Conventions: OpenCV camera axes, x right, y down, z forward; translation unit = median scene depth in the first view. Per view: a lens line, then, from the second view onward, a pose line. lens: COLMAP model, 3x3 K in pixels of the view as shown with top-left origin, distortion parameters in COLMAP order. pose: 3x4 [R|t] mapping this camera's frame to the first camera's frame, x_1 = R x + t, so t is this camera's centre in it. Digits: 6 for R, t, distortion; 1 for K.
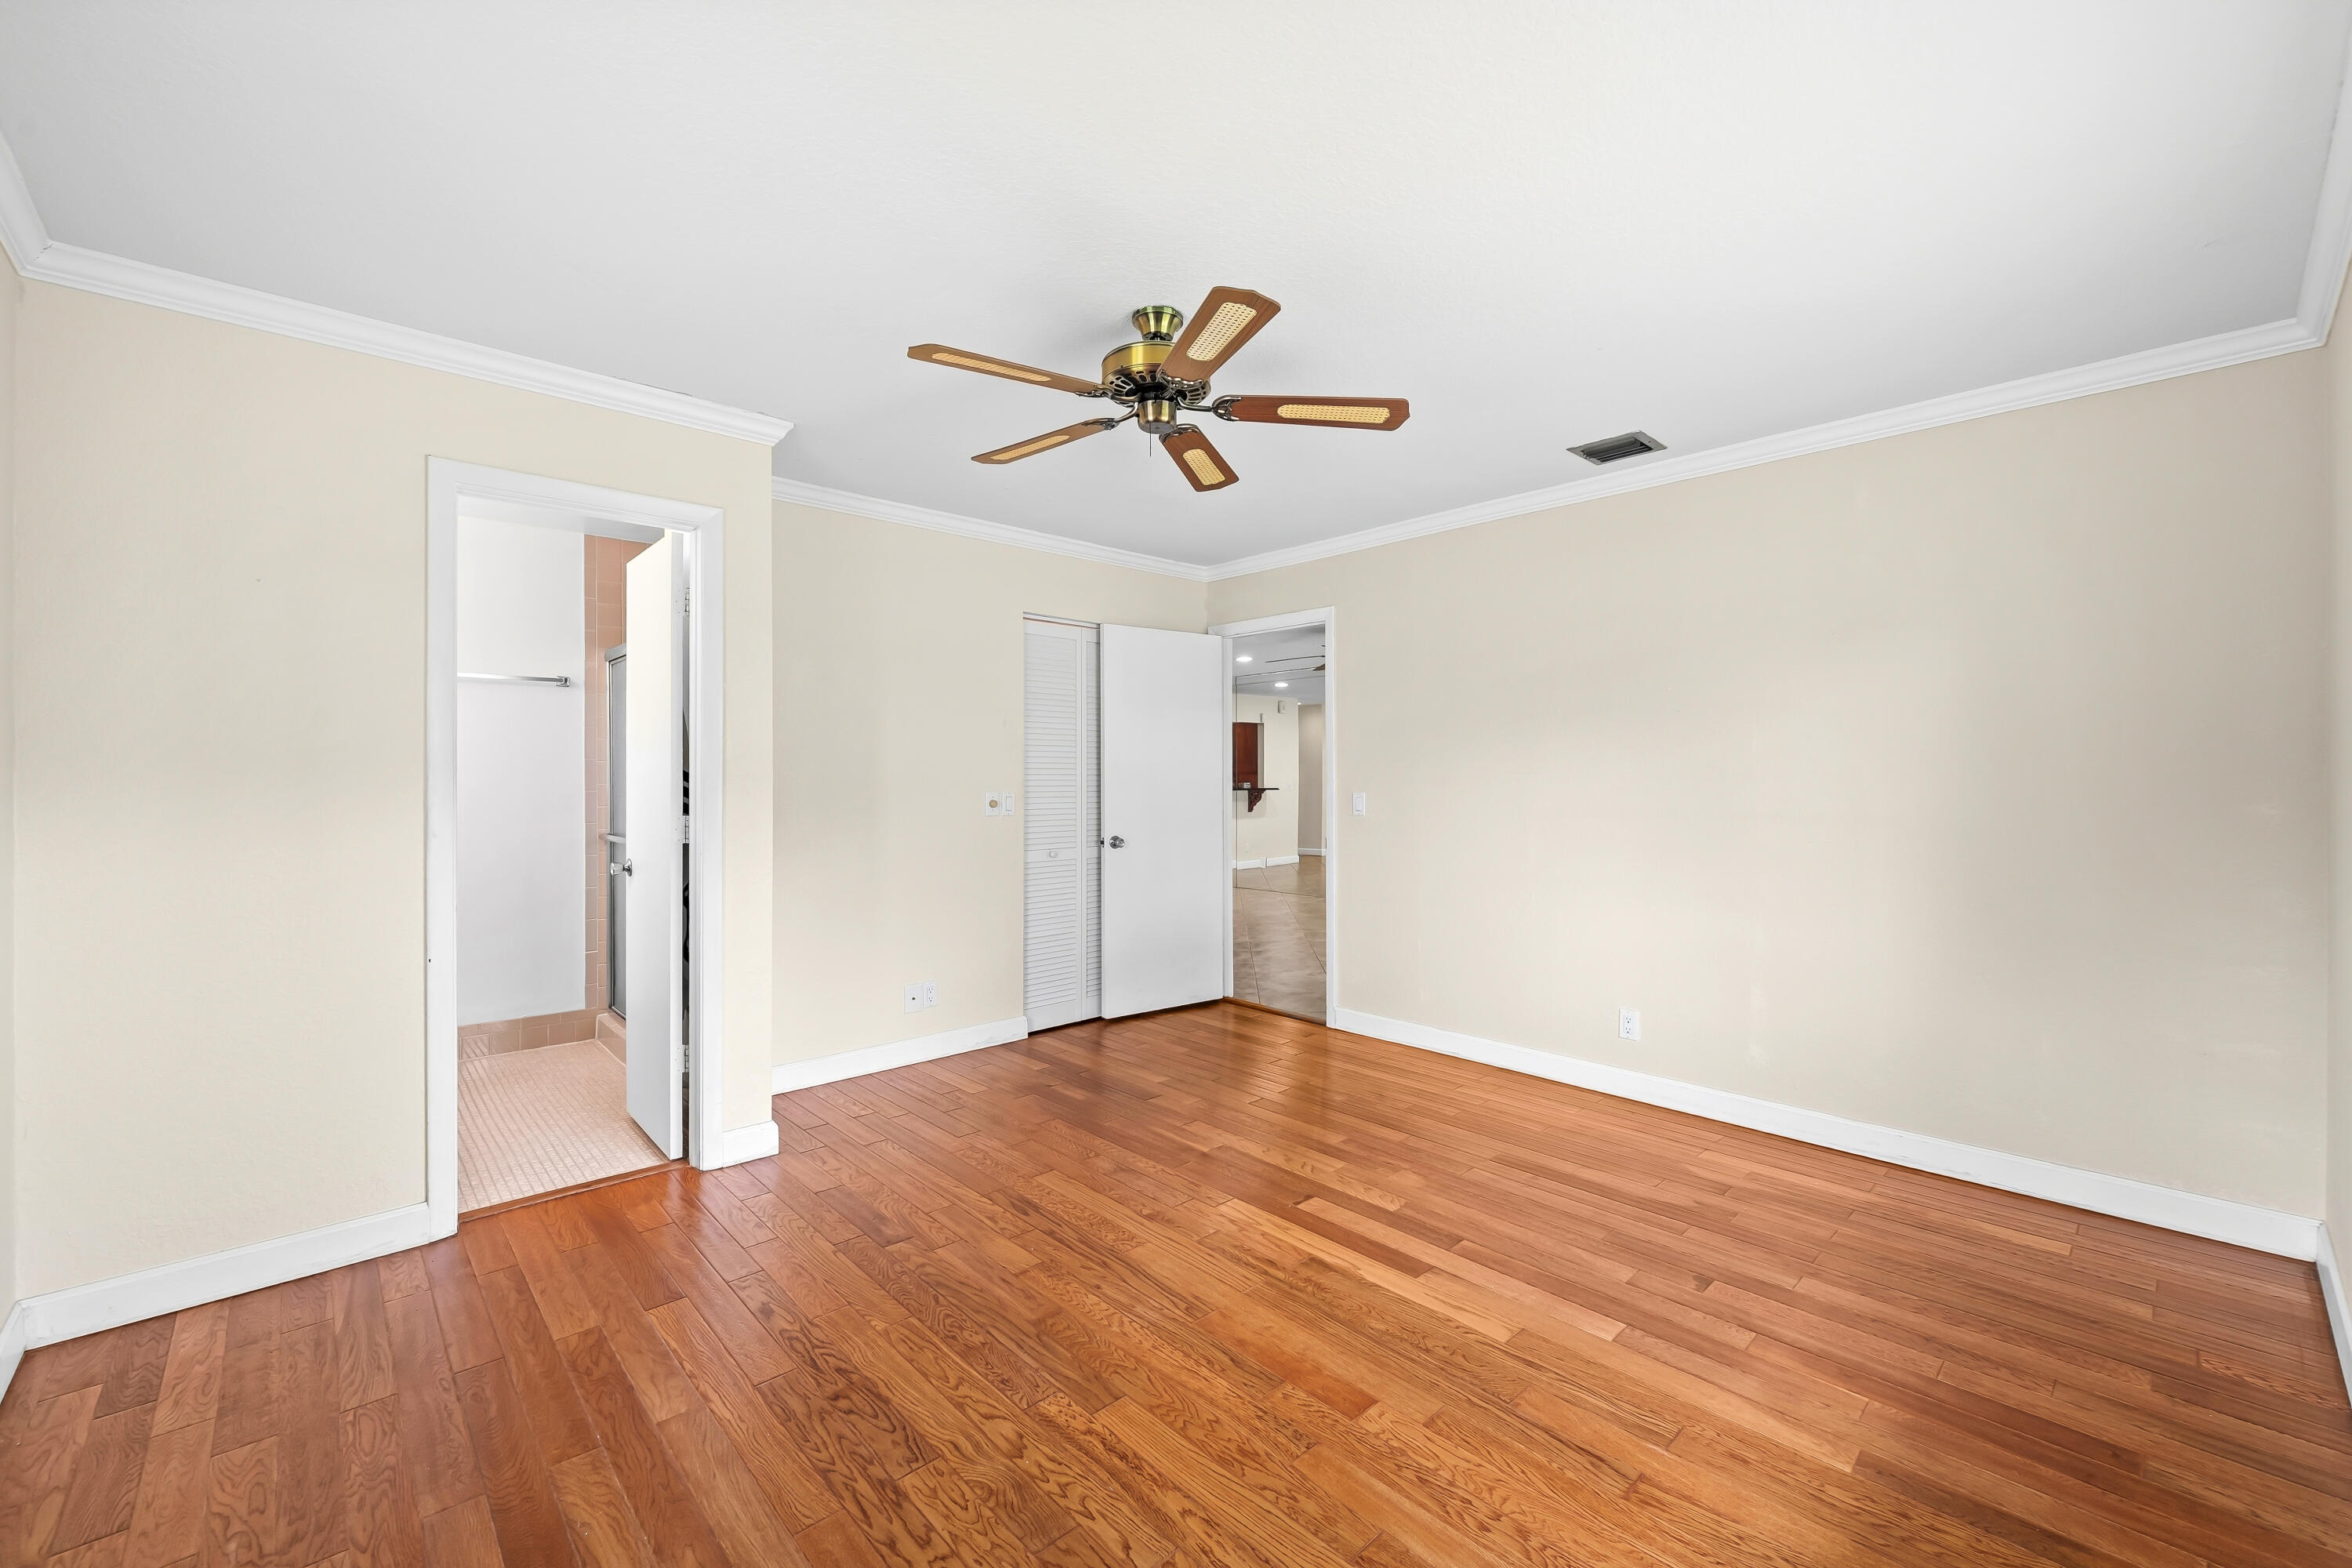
lens RADIAL K [[939.4, 0, 1173.6], [0, 939.4, 775.1], [0, 0, 1]] dist [-0.000545, -0.000097]
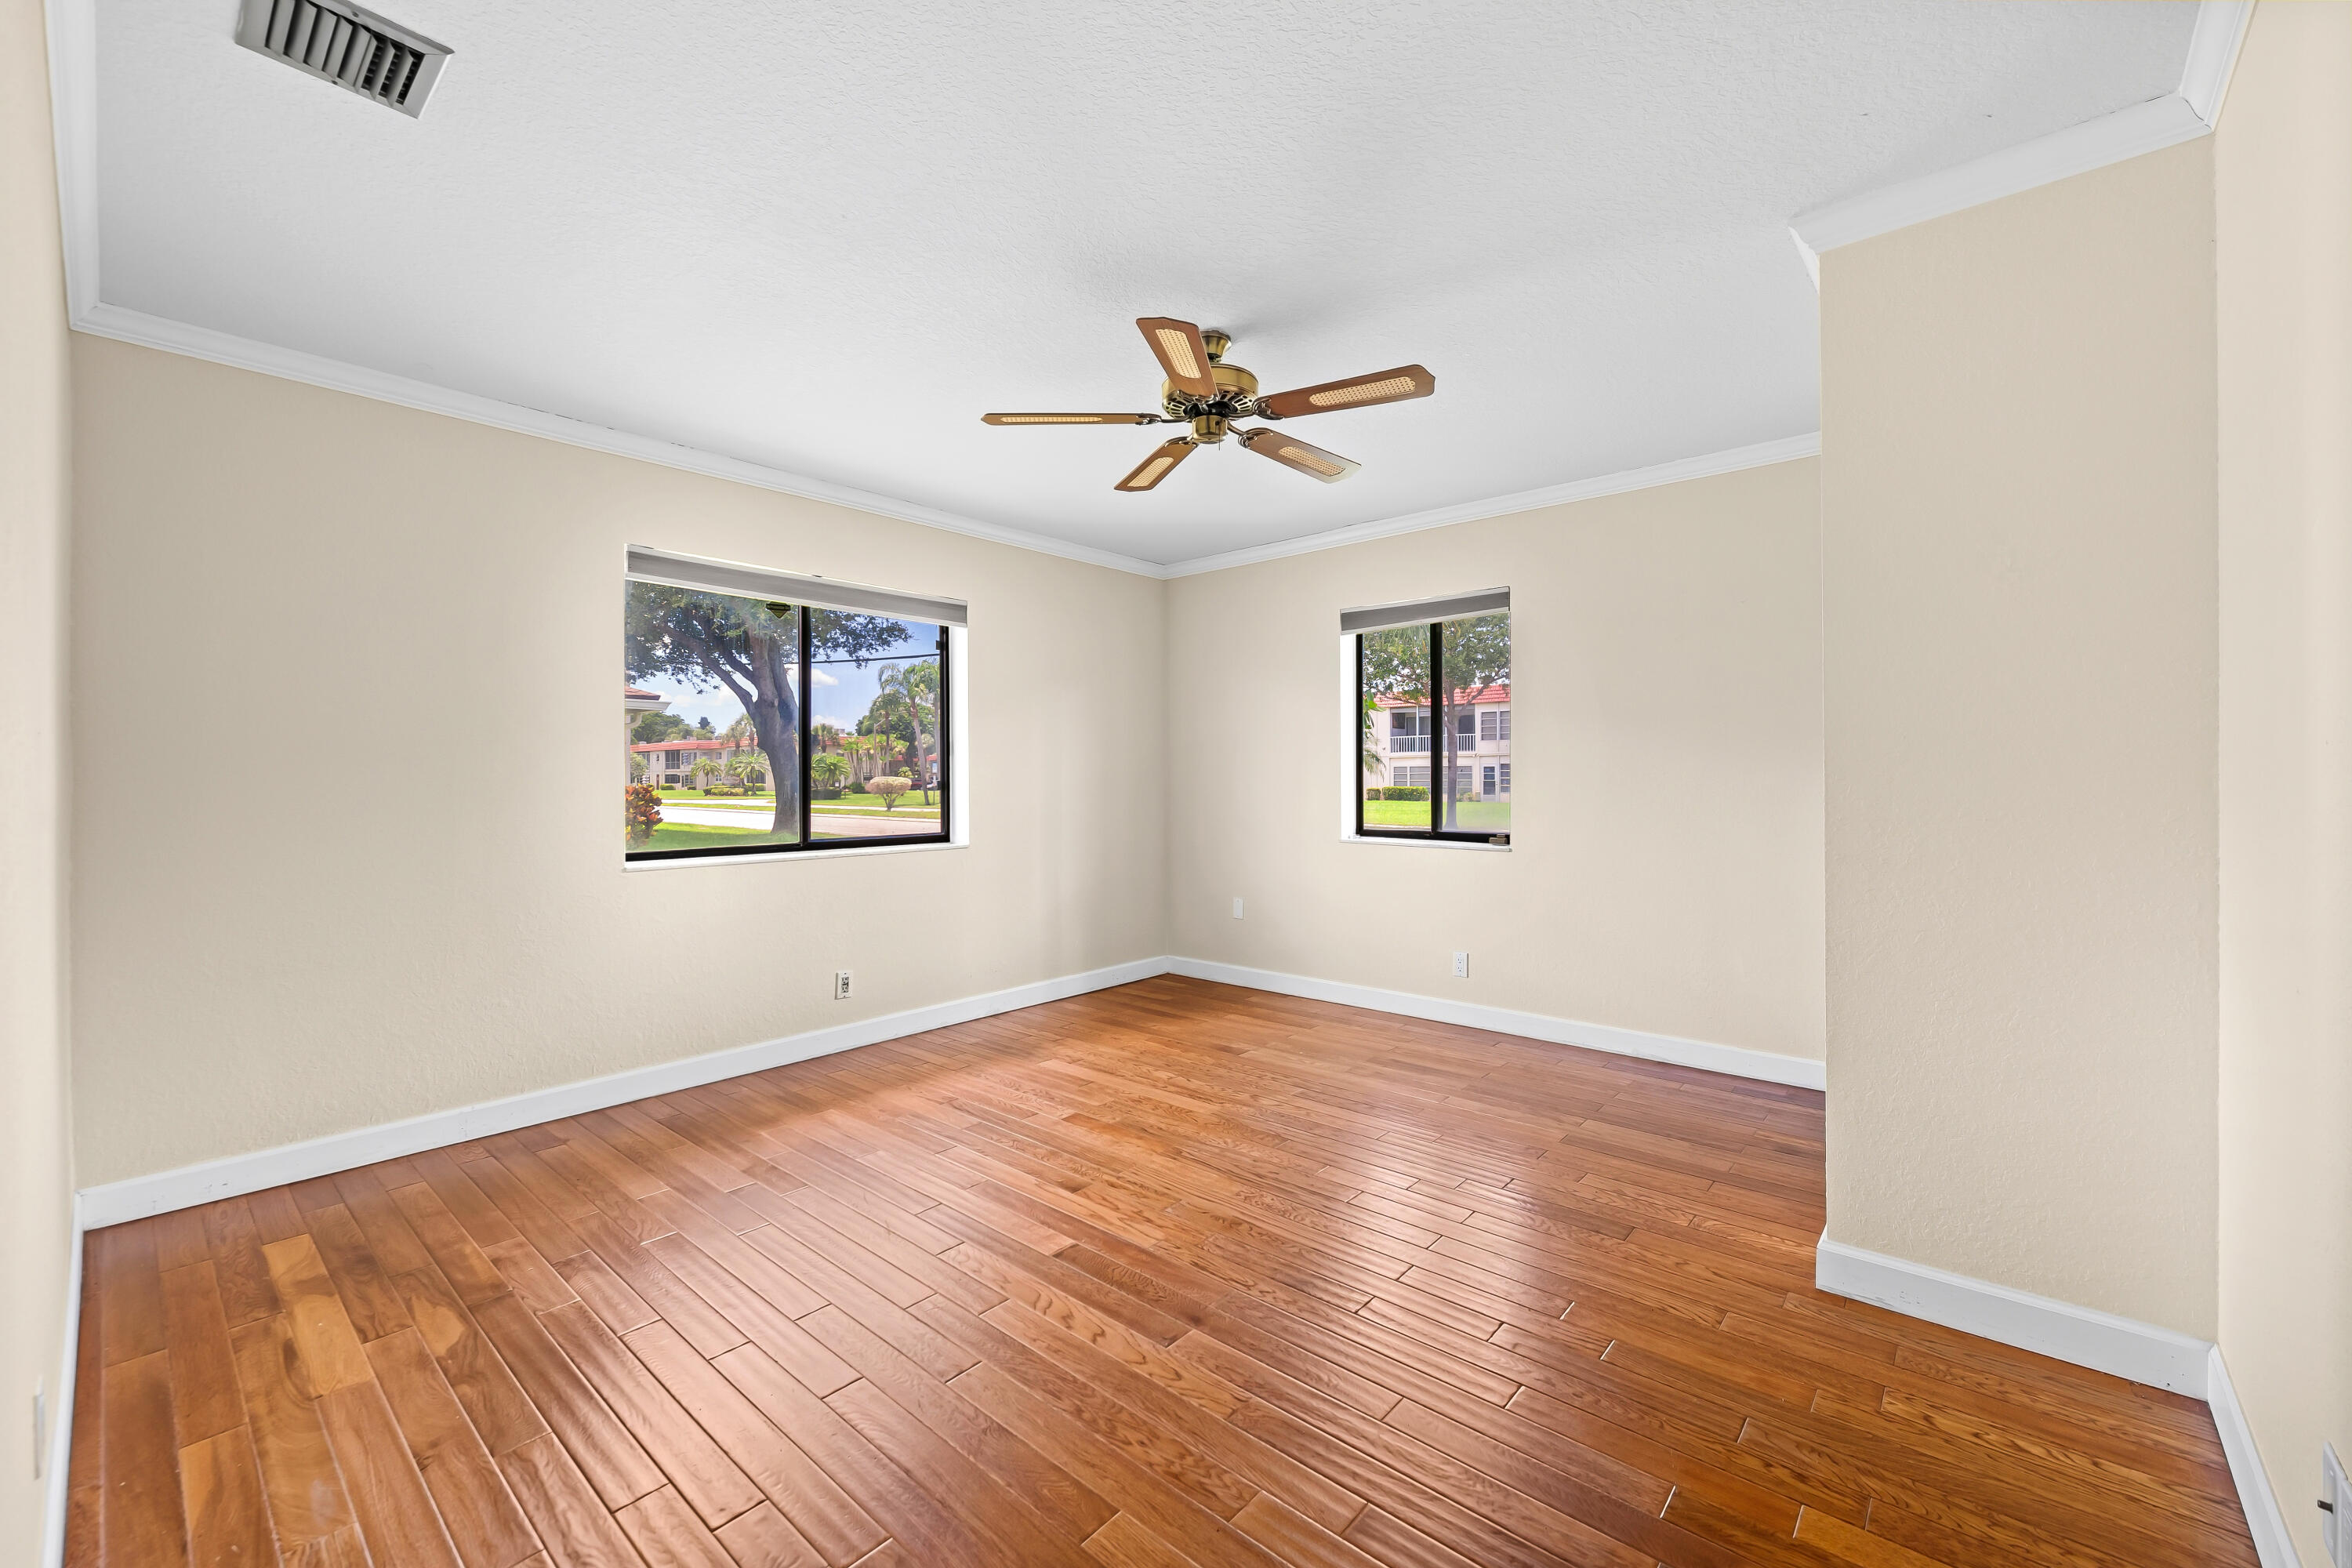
lens RADIAL K [[939.4, 0, 1176.1], [0, 939.4, 777.9], [0, 0, 1]] dist [-0.000545, -0.000097]
pose [[-0.994101, 0.007938, -0.108168, 0.141644], [0.008032, 0.999968, -0.000433, 0.035773], [0.108161, -0.001299, -0.994133, 2.051865]]
